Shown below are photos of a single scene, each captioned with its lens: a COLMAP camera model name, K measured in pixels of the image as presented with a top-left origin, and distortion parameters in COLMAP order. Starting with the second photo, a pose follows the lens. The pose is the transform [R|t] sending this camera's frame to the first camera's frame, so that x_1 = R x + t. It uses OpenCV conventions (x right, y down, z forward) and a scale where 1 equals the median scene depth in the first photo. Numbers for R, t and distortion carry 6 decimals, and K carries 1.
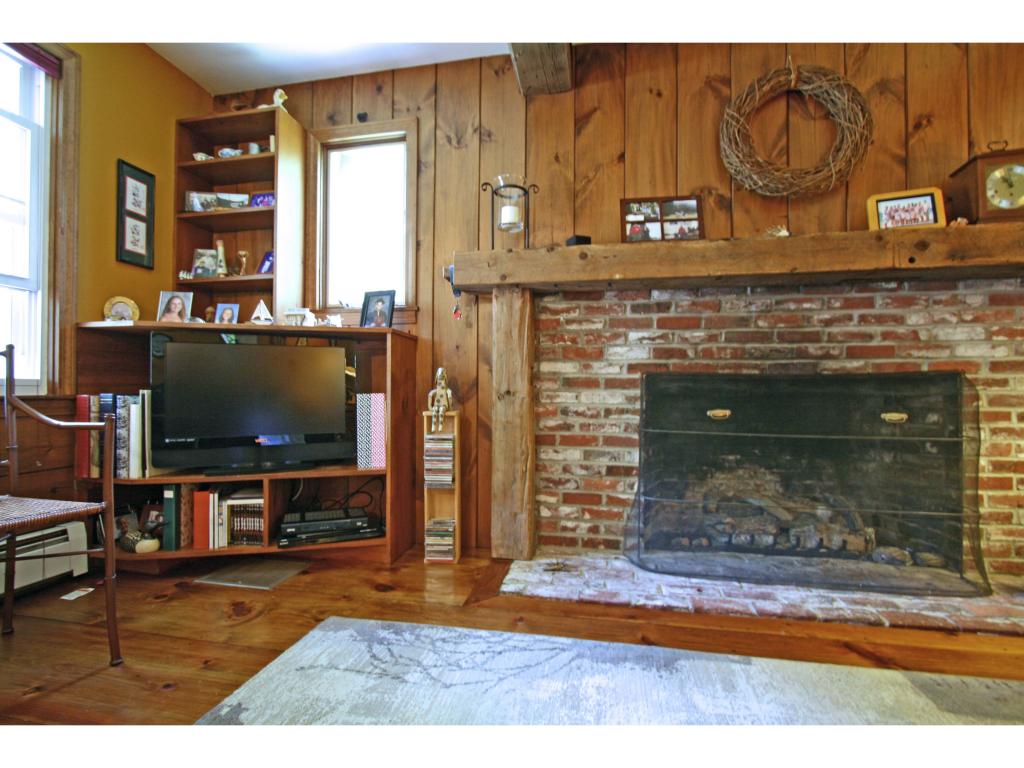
lens RADIAL K [[470.9, 0, 511.3], [0, 470.9, 392.5], [0, 0, 1]] dist [-0.017802, 0.001513]
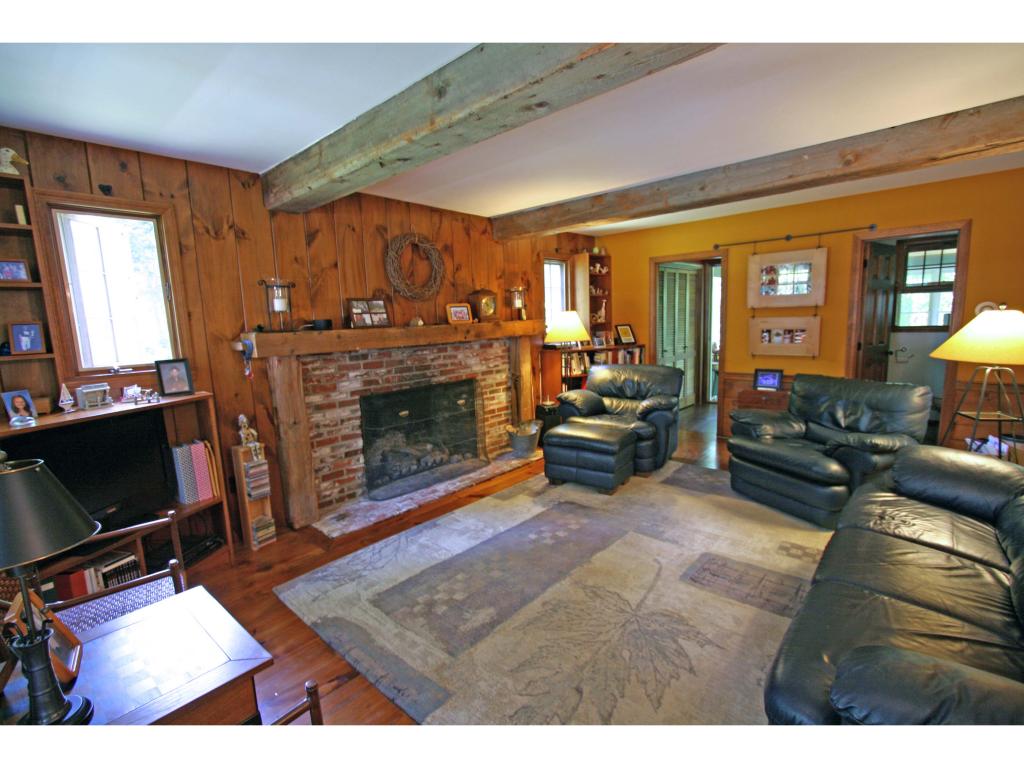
lens RADIAL K [[470.9, 0, 510.9], [0, 470.9, 387.4], [0, 0, 1]] dist [-0.017802, 0.001513]
pose [[0.512747, -0.143914, 0.846392, -0.929630], [0.033745, 0.988467, 0.147628, -0.319234], [-0.857876, -0.047134, 0.511690, -0.384074]]
